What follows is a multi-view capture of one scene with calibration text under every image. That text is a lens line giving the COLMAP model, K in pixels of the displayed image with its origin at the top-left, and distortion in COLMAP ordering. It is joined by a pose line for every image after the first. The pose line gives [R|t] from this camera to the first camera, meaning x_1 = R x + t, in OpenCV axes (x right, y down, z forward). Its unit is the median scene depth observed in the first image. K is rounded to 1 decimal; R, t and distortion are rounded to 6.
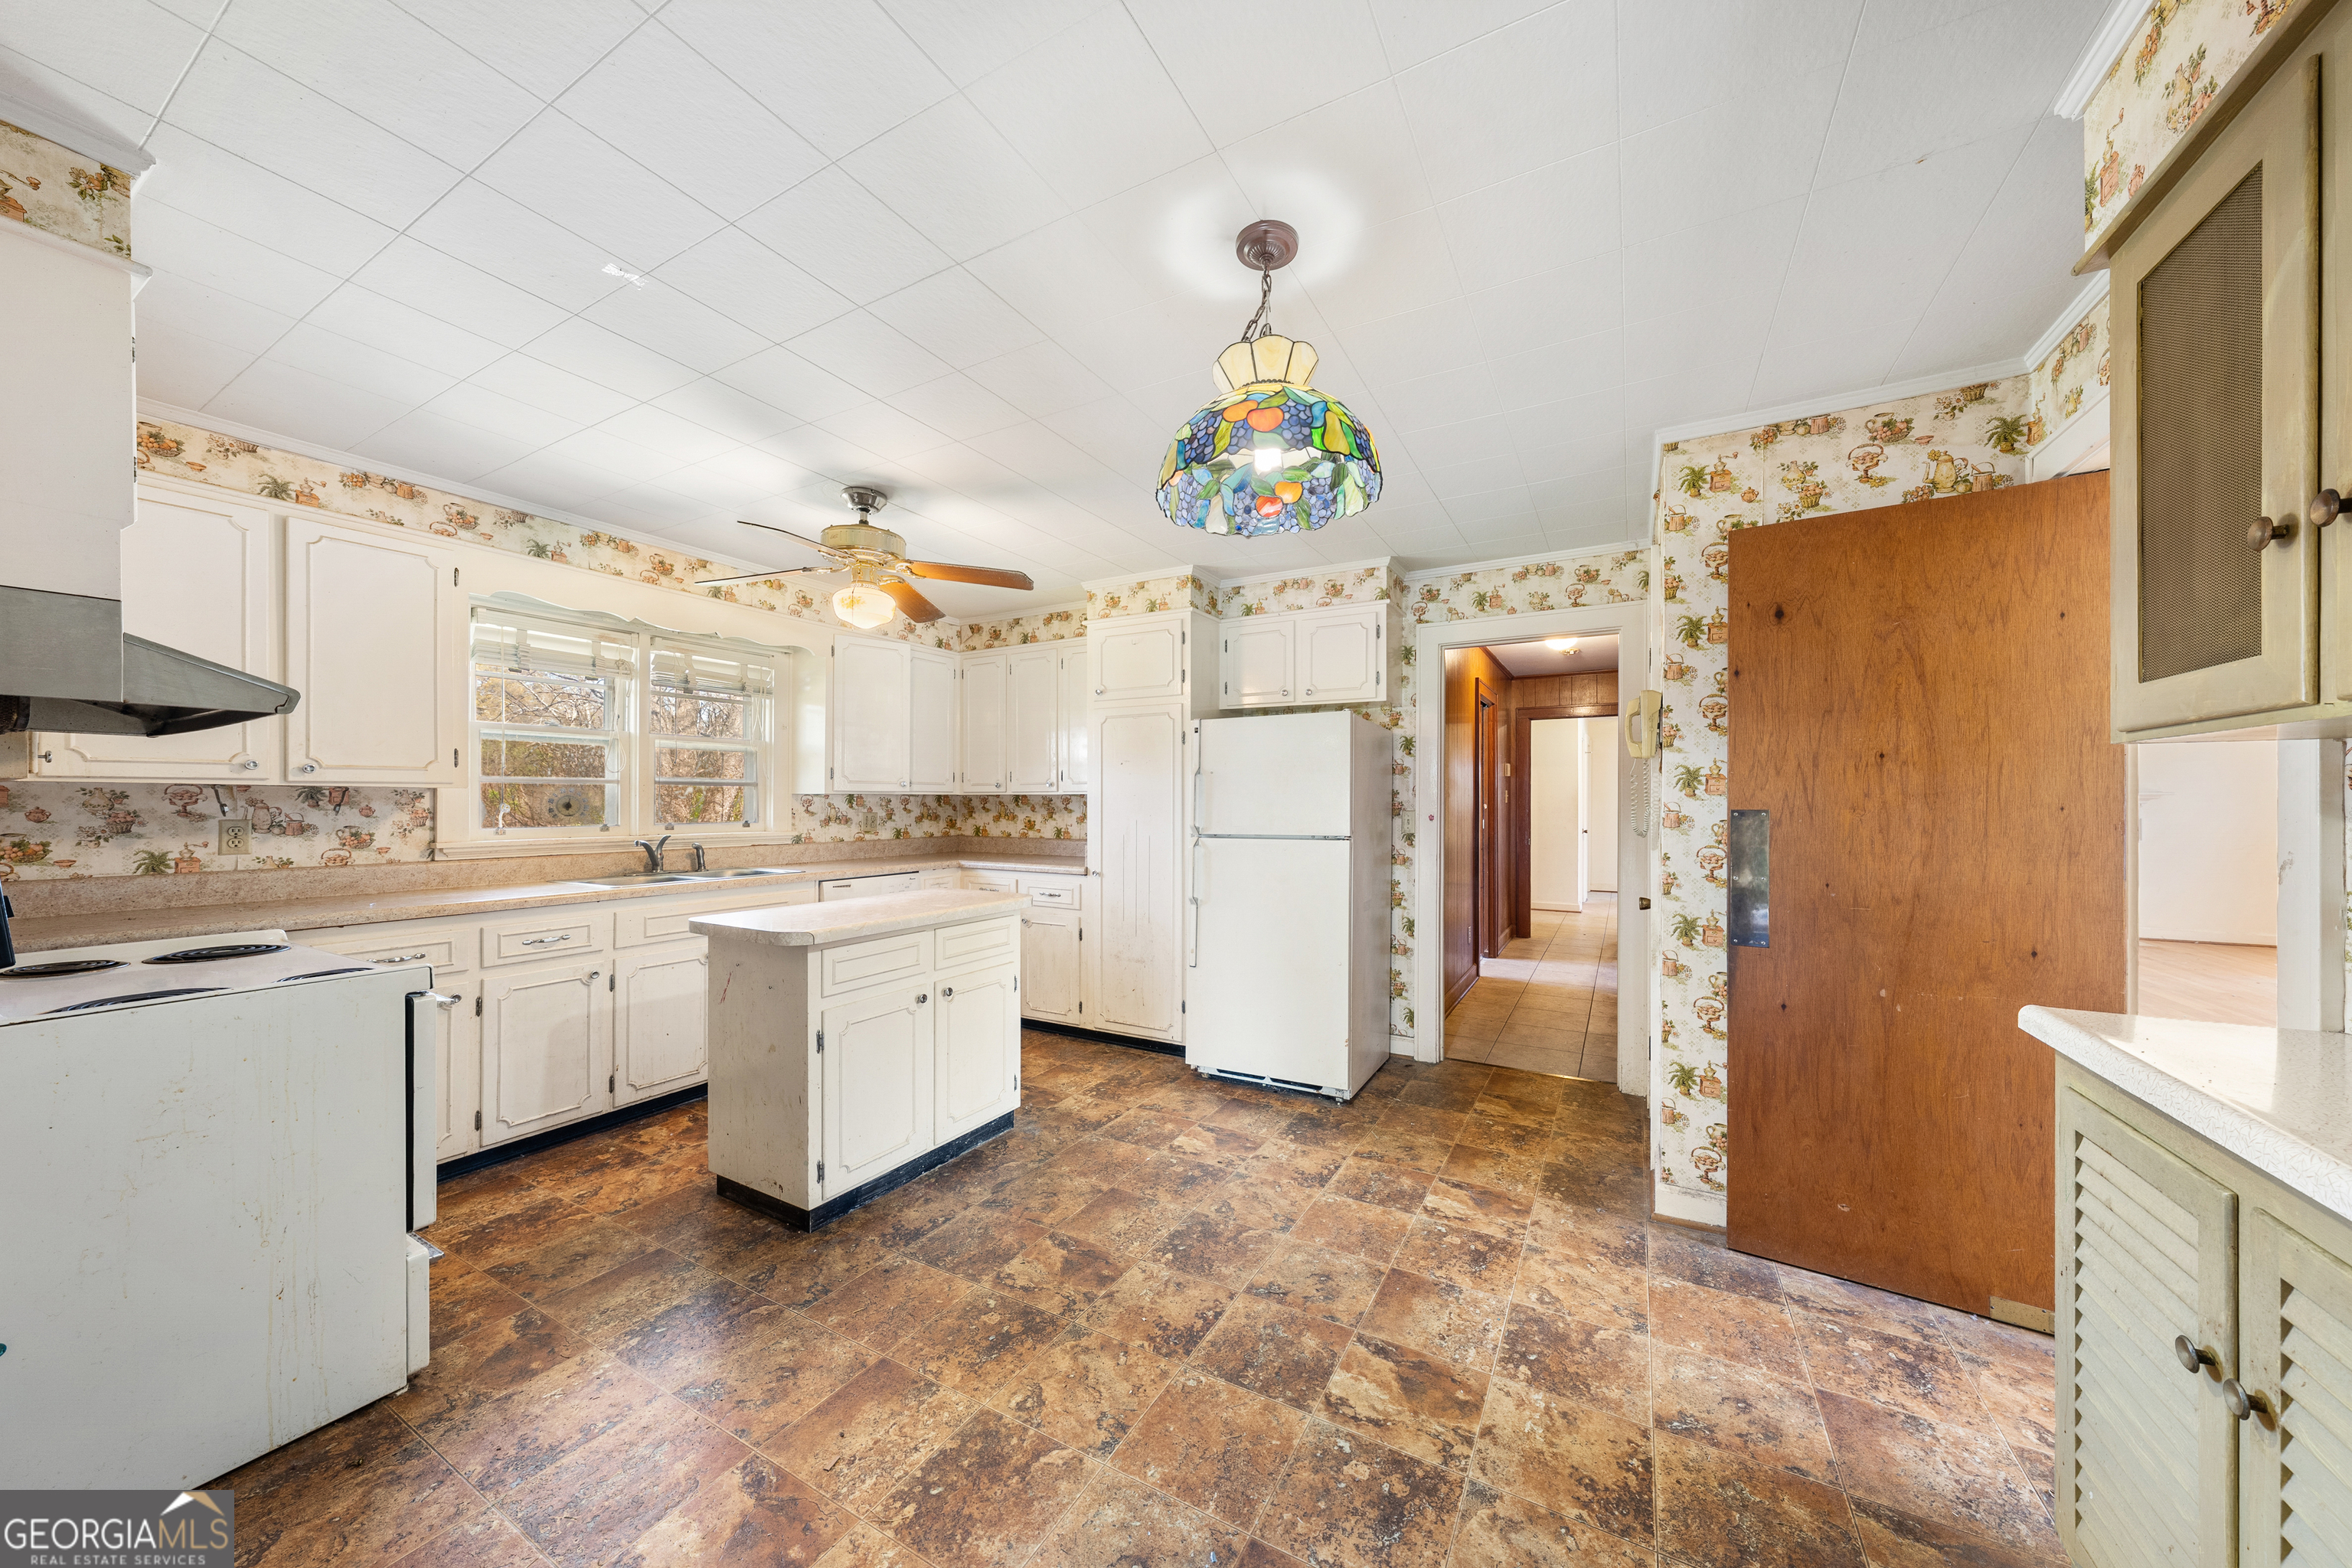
lens RADIAL K [[796.5, 0, 1191.0], [0, 796.5, 799.9], [0, 0, 1]] dist [-0.001591, -0.000217]
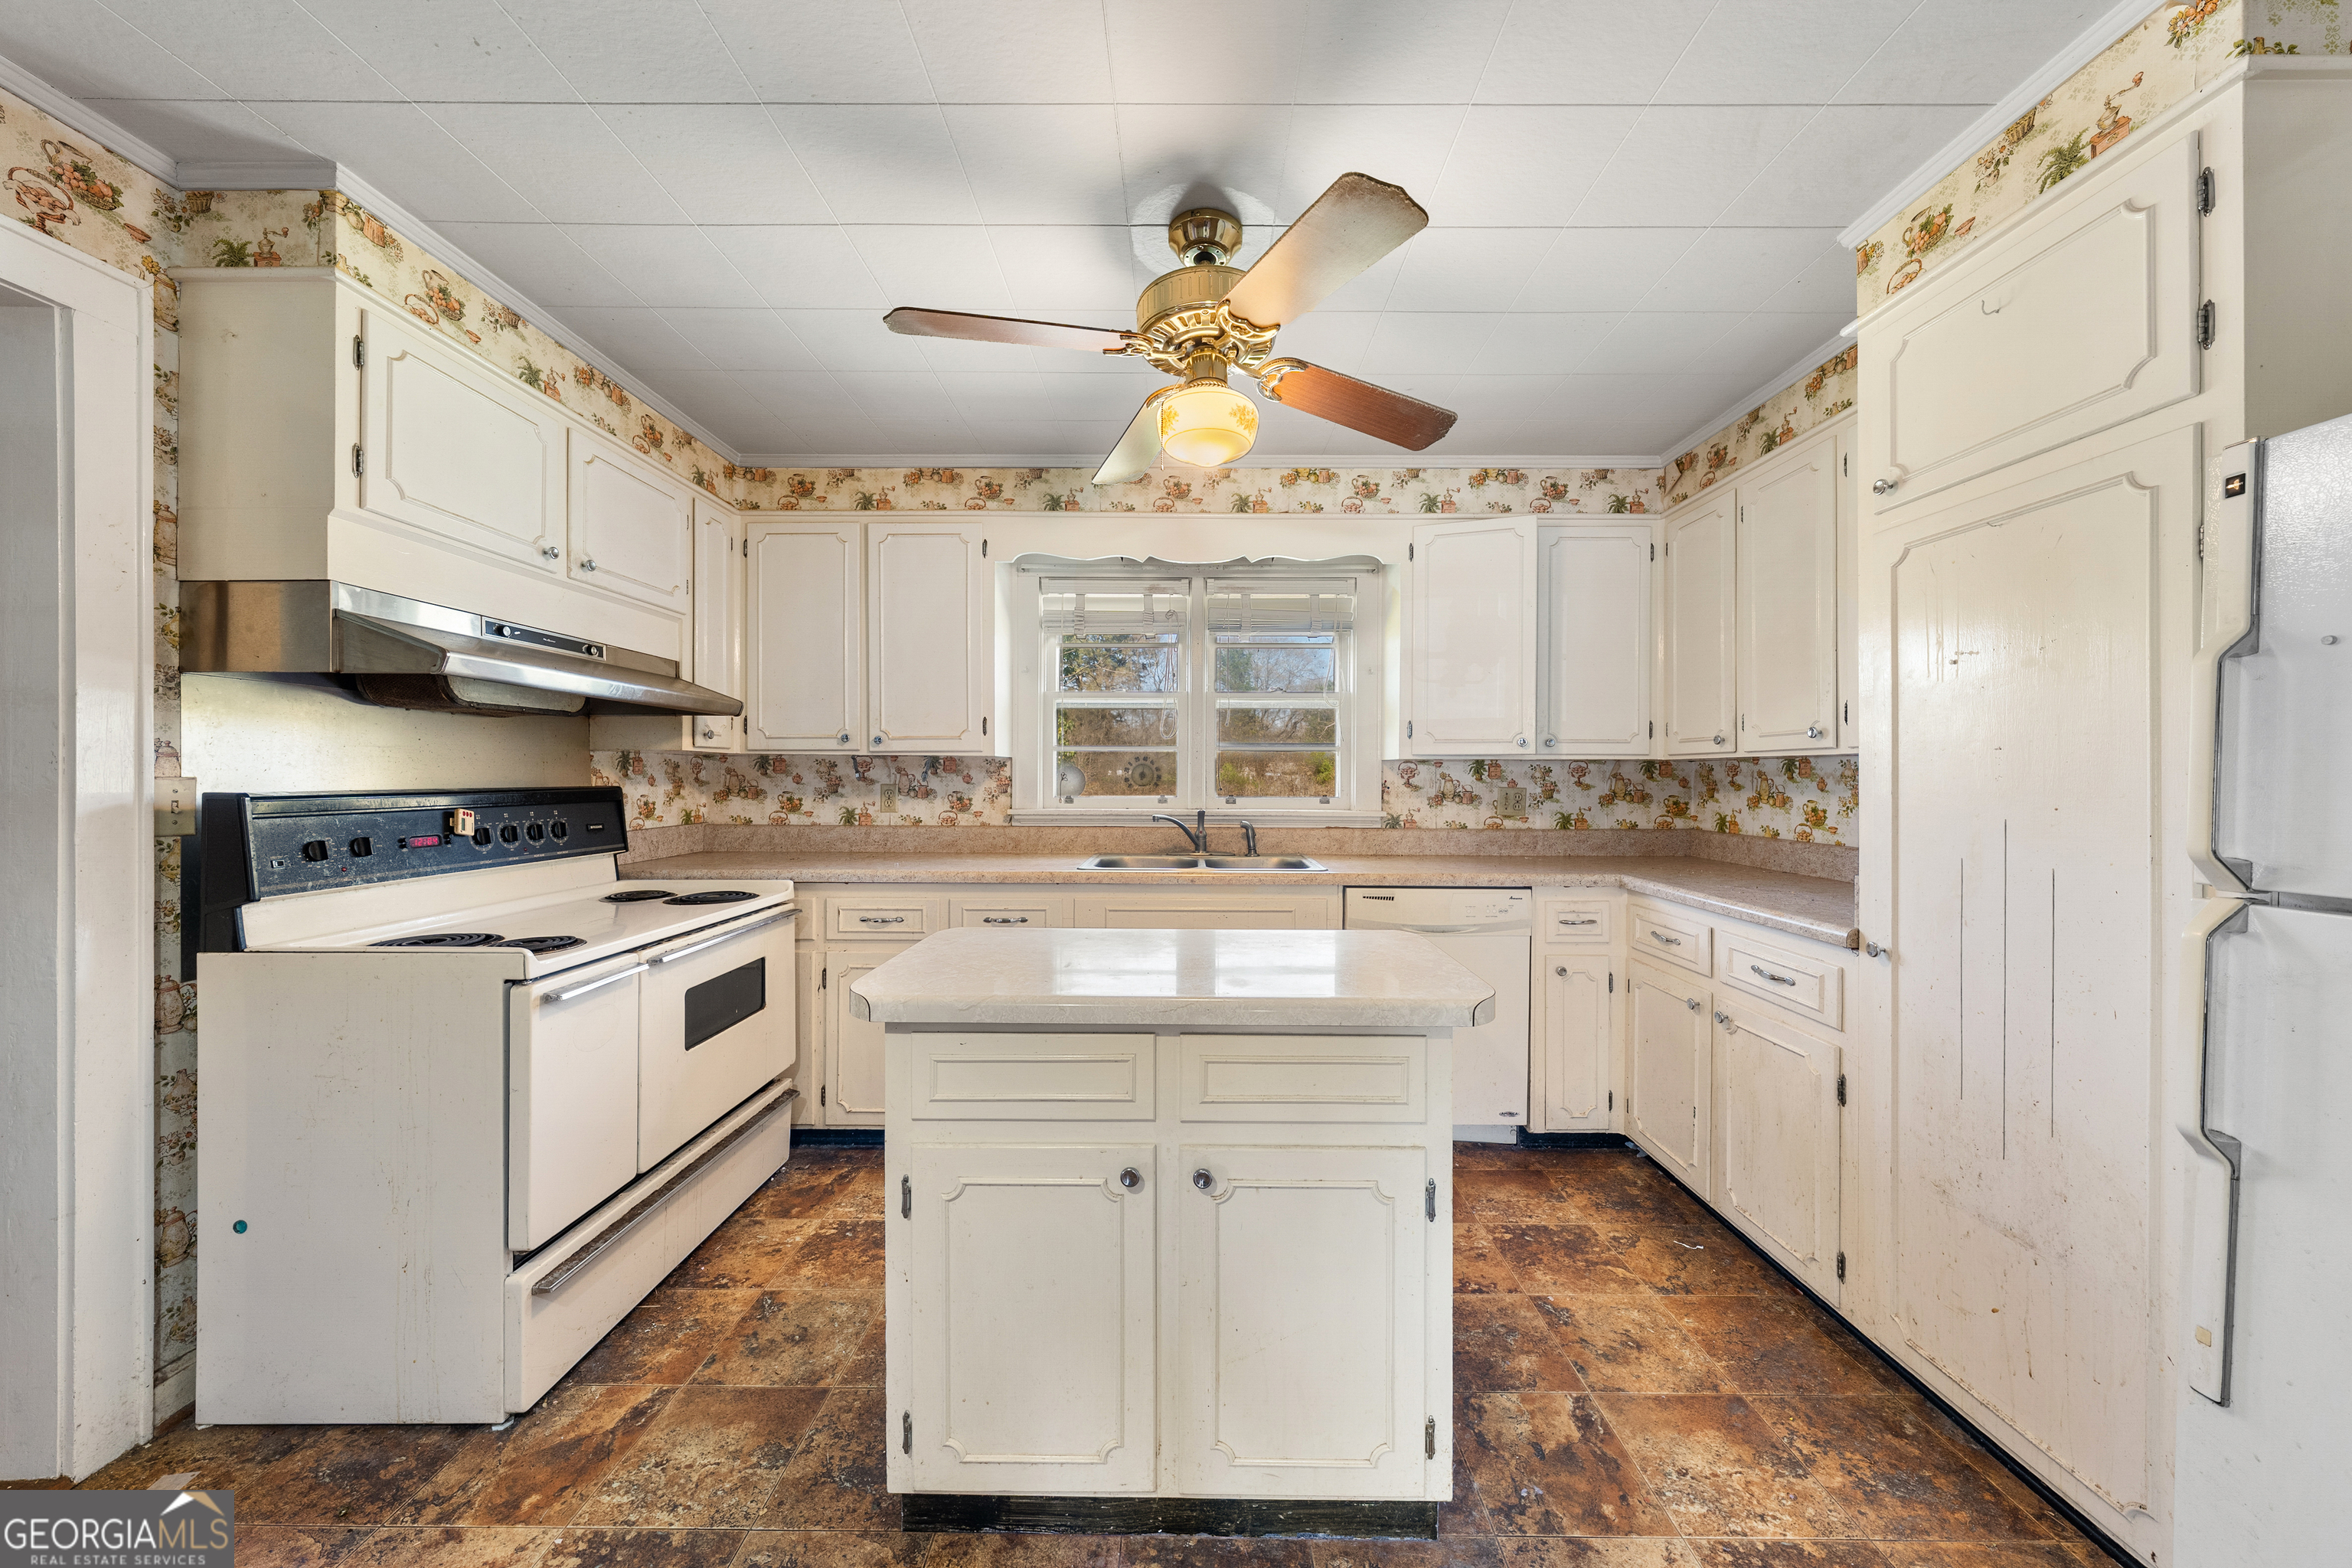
lens RADIAL K [[796.5, 0, 1181.8], [0, 796.5, 772.4], [0, 0, 1]] dist [-0.001591, -0.000217]
pose [[0.476403, -0.001570, -0.879225, 0.063987], [-0.000853, 0.999997, -0.002247, 0.005844], [0.879226, 0.001820, 0.476401, 0.528298]]
